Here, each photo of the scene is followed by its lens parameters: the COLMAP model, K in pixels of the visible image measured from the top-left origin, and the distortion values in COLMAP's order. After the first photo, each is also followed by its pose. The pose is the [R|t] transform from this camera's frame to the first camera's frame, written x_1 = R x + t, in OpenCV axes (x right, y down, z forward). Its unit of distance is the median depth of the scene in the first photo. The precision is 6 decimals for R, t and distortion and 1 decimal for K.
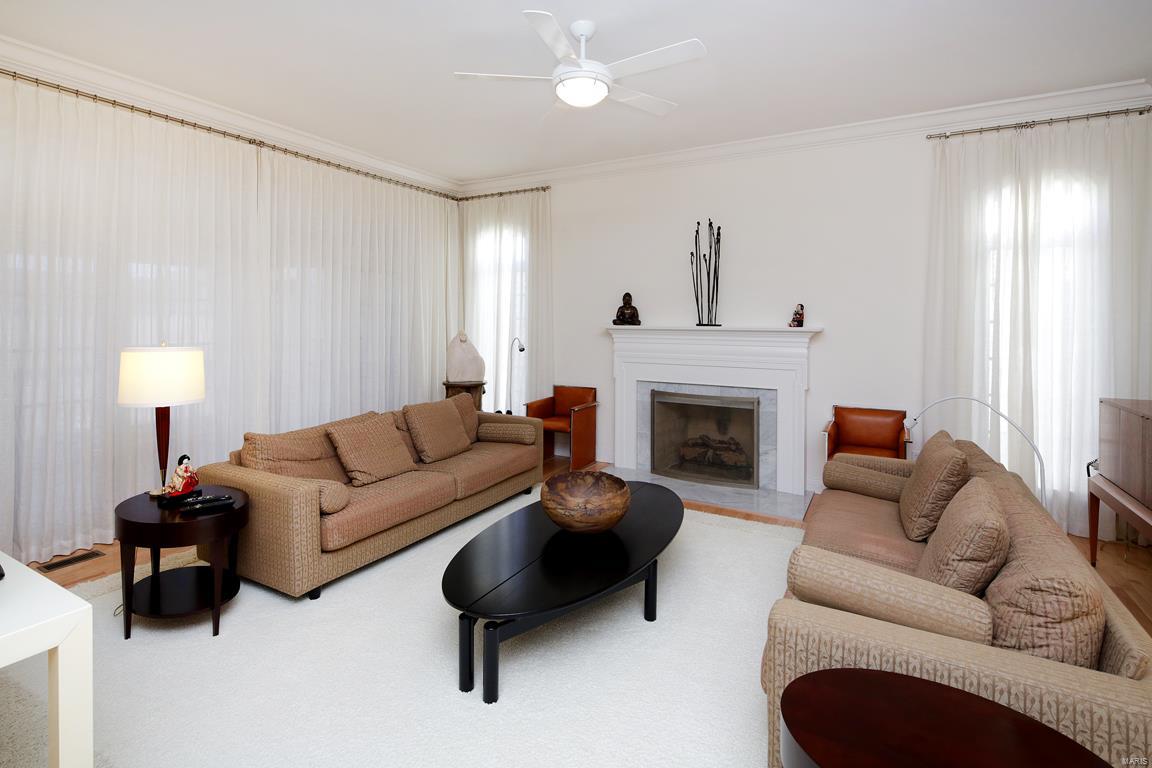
lens RADIAL K [[554.3, 0, 573.3], [0, 554.3, 320.5], [0, 0, 1]] dist [0.001158, 0.000046]
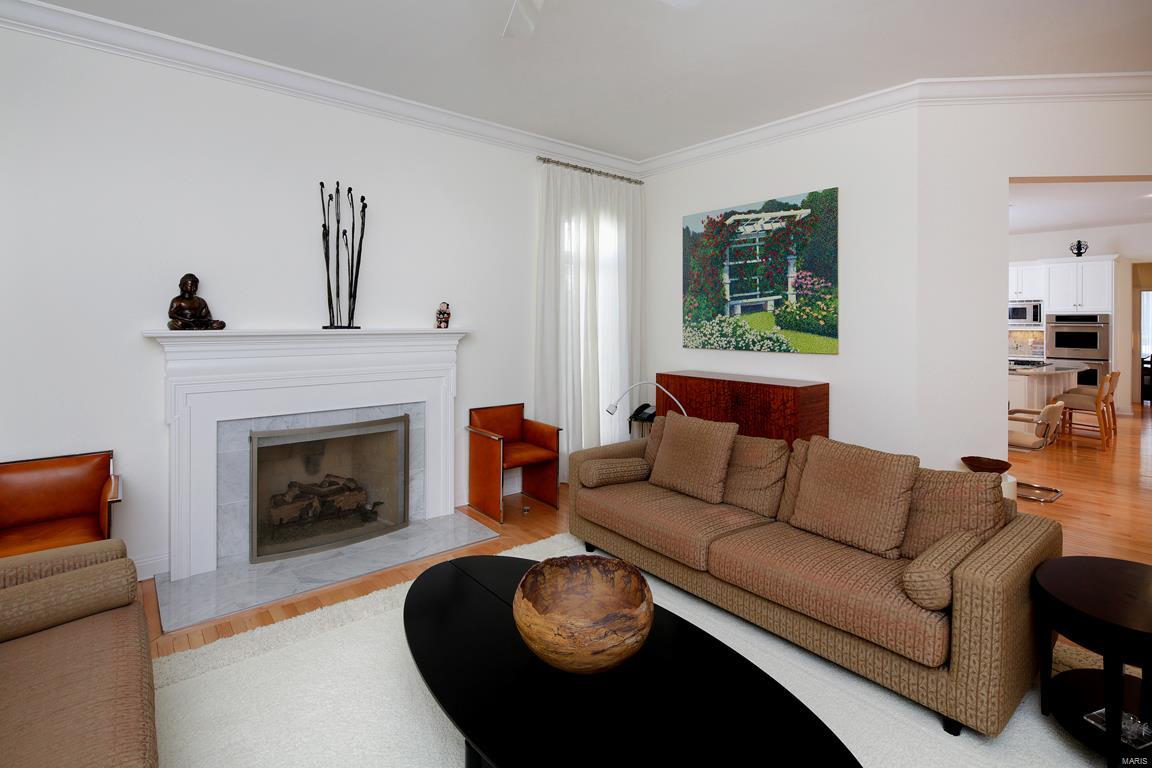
lens RADIAL K [[554.3, 0, 573.3], [0, 554.3, 320.5], [0, 0, 1]] dist [0.001158, 0.000046]
pose [[0.350657, -0.006351, 0.936482, -0.337443], [0.000013, 0.999977, 0.006777, -0.006025], [-0.936504, -0.002365, 0.350649, 0.460386]]
